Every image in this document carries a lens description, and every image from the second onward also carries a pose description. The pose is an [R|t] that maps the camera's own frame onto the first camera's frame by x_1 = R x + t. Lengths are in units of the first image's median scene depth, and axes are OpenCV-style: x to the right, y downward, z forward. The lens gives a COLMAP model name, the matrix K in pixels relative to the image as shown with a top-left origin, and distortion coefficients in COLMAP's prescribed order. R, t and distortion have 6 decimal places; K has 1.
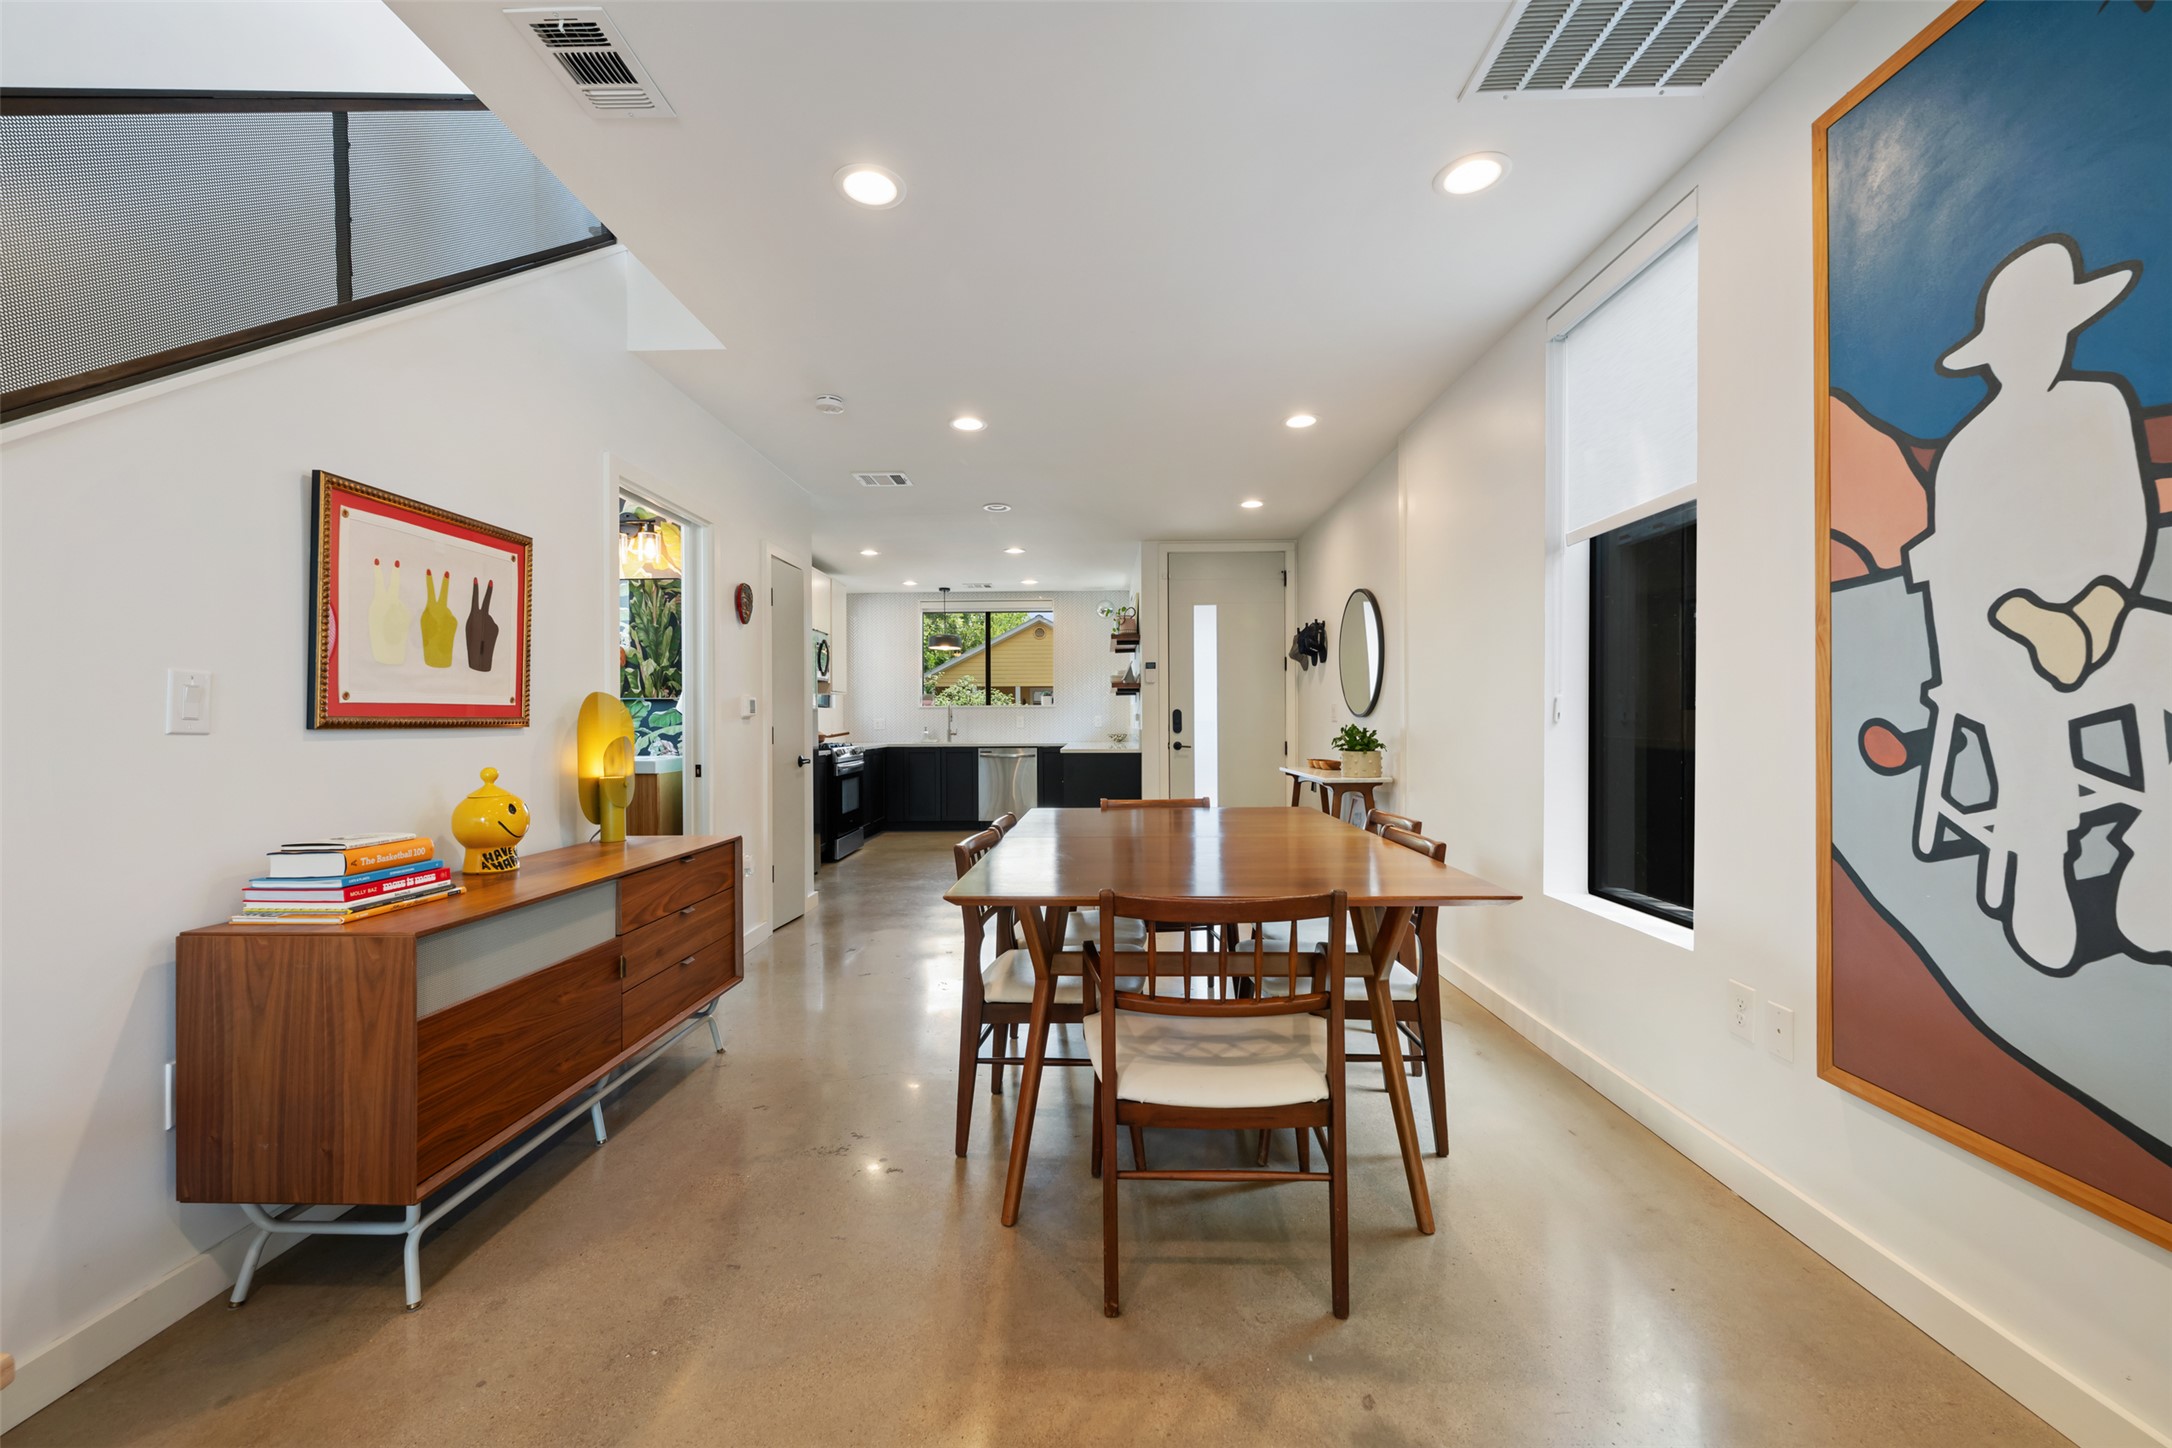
lens RADIAL K [[860.4, 0, 1084.4], [0, 860.4, 722.0], [0, 0, 1]] dist [-0.000118, -0.000266]
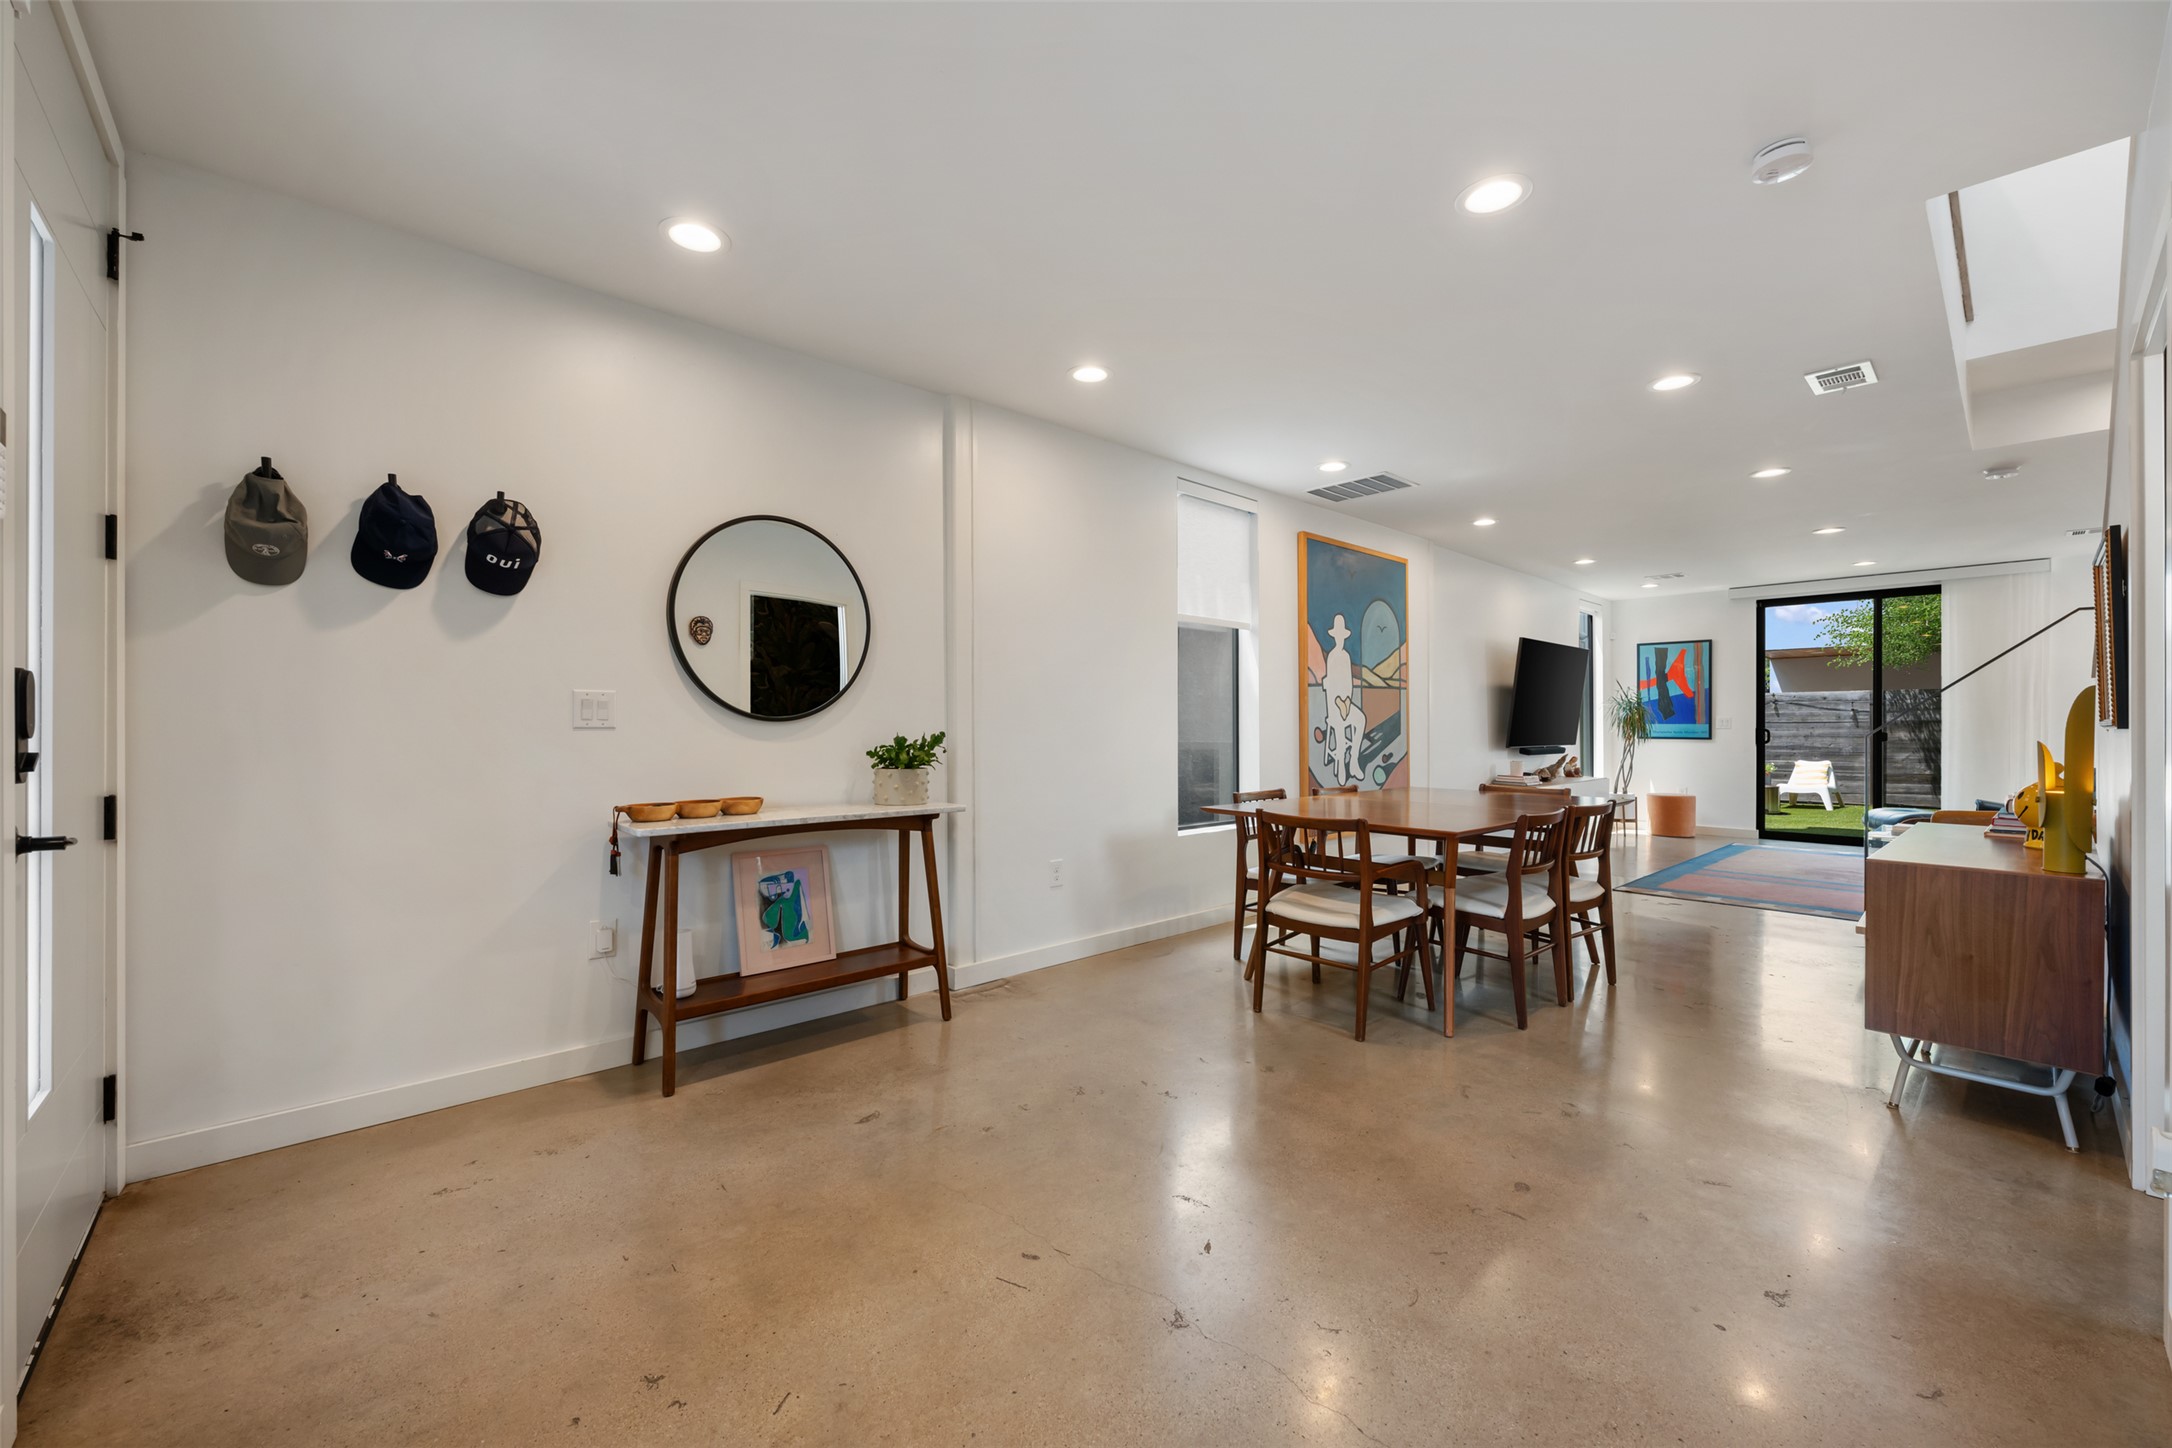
lens RADIAL K [[860.4, 0, 1083.5], [0, 860.4, 726.9], [0, 0, 1]] dist [-0.000118, -0.000266]
pose [[-0.685799, 0.004781, 0.727775, -0.645608], [0.003674, 0.999988, -0.003106, 0.002247], [-0.727782, 0.000544, -0.685809, 2.837978]]
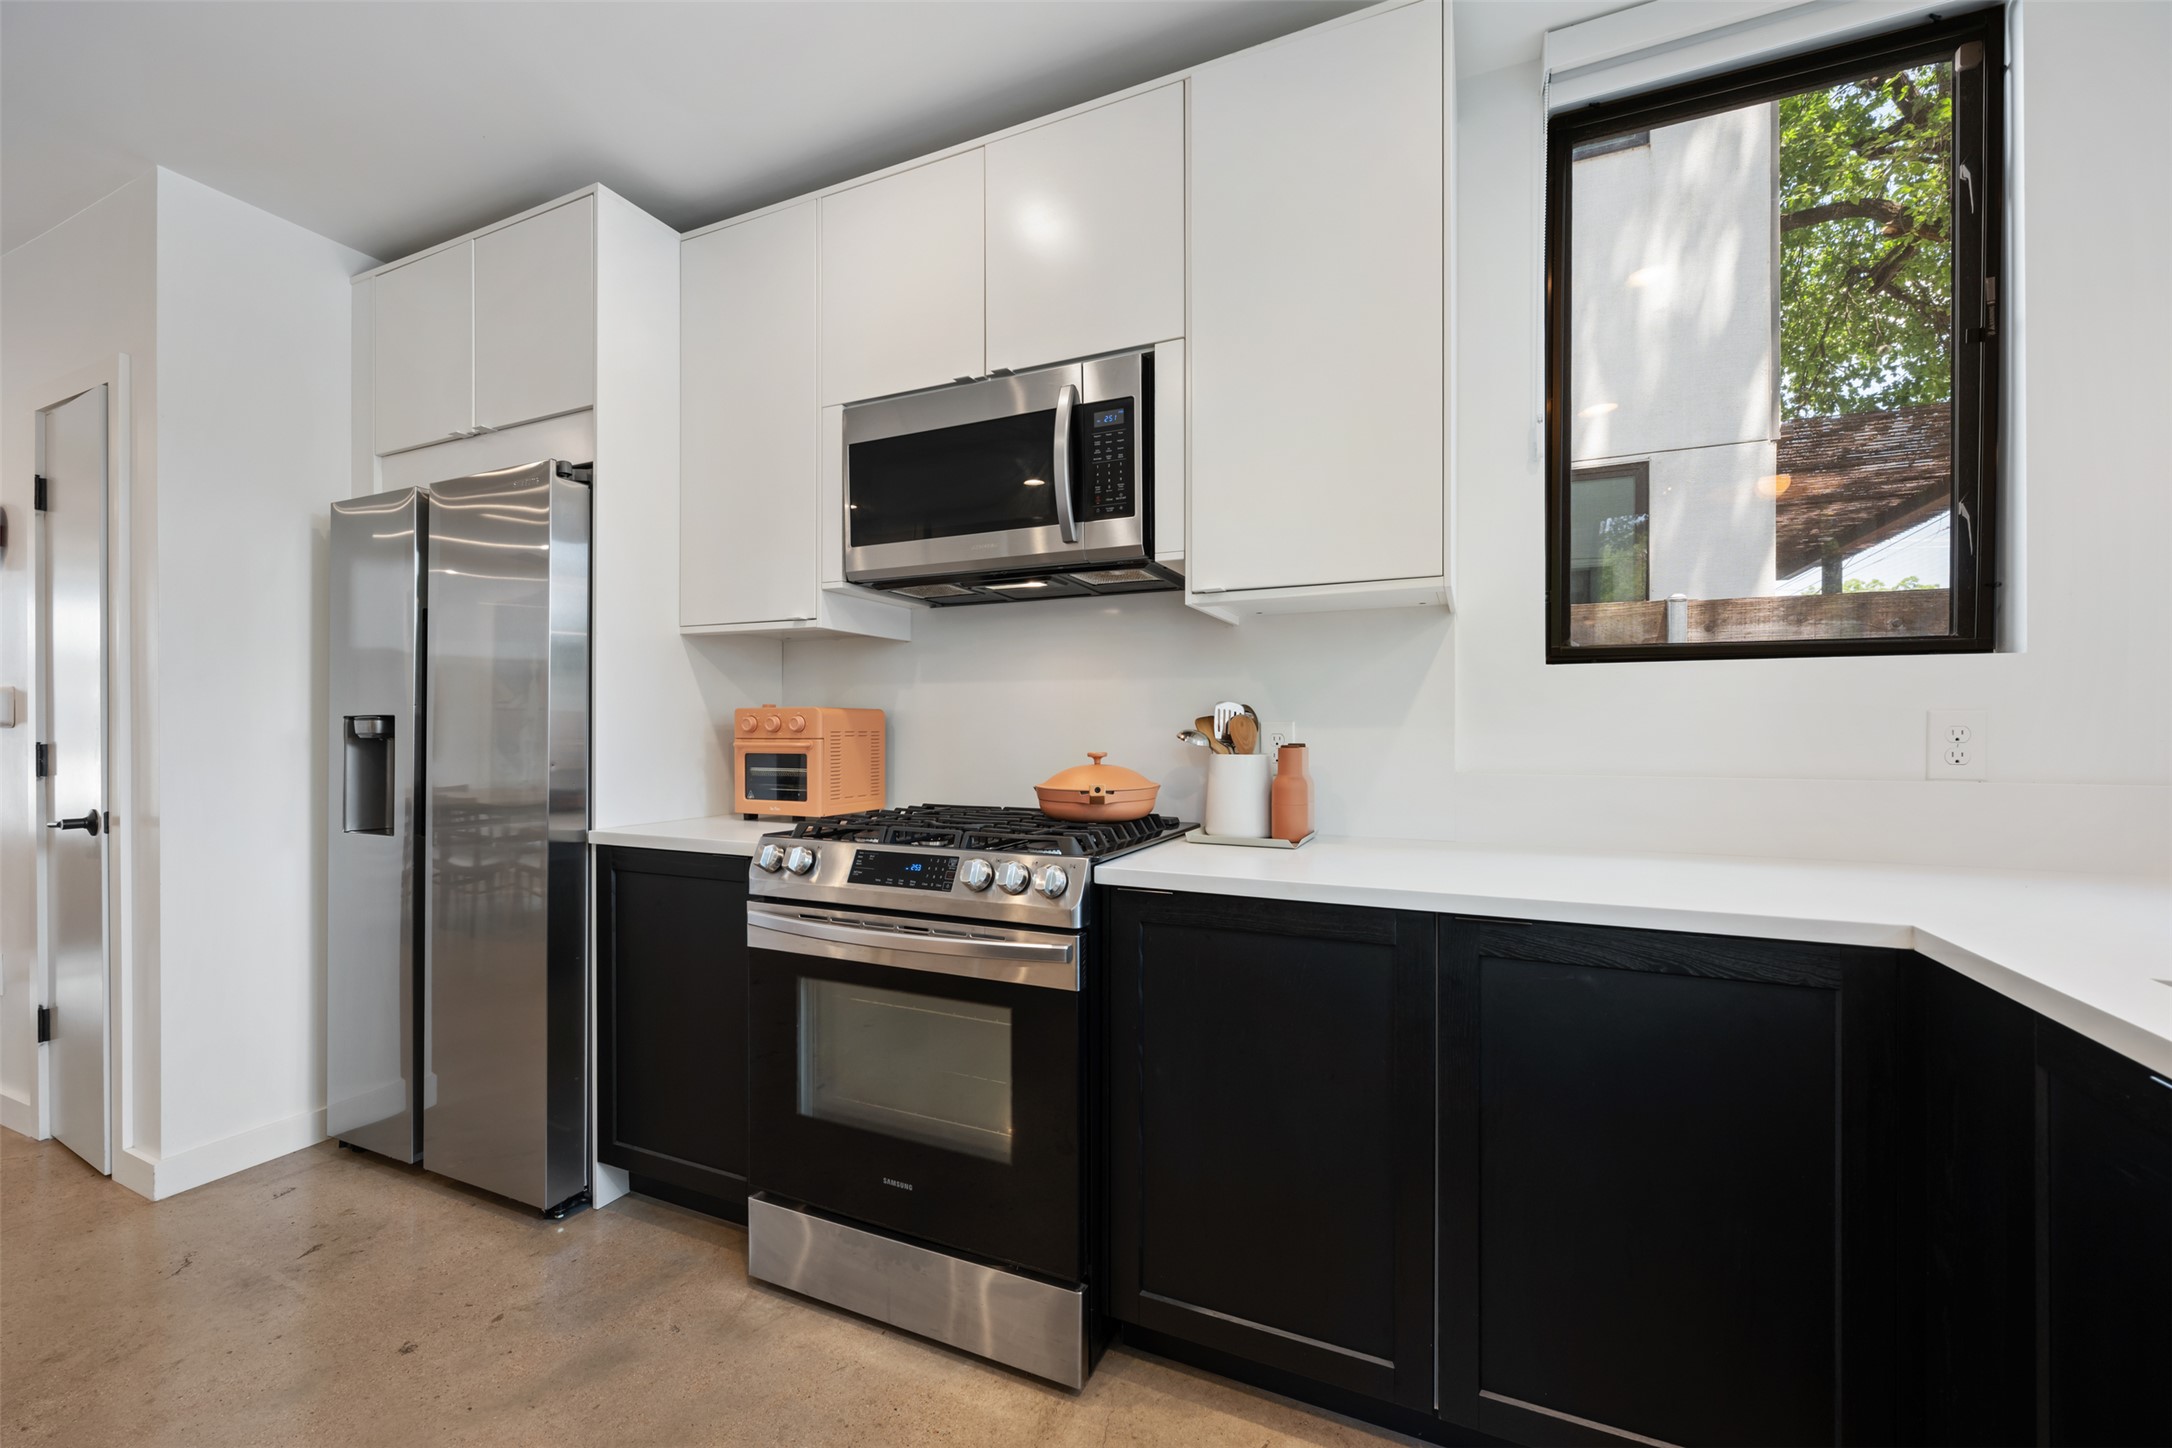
lens RADIAL K [[860.4, 0, 1079.3], [0, 860.4, 732.3], [0, 0, 1]] dist [-0.000118, -0.000266]
pose [[-0.399353, 0.007616, -0.916766, -0.283766], [0.000347, 0.999967, 0.008156, -0.008591], [0.916797, 0.002939, -0.399342, 3.616523]]
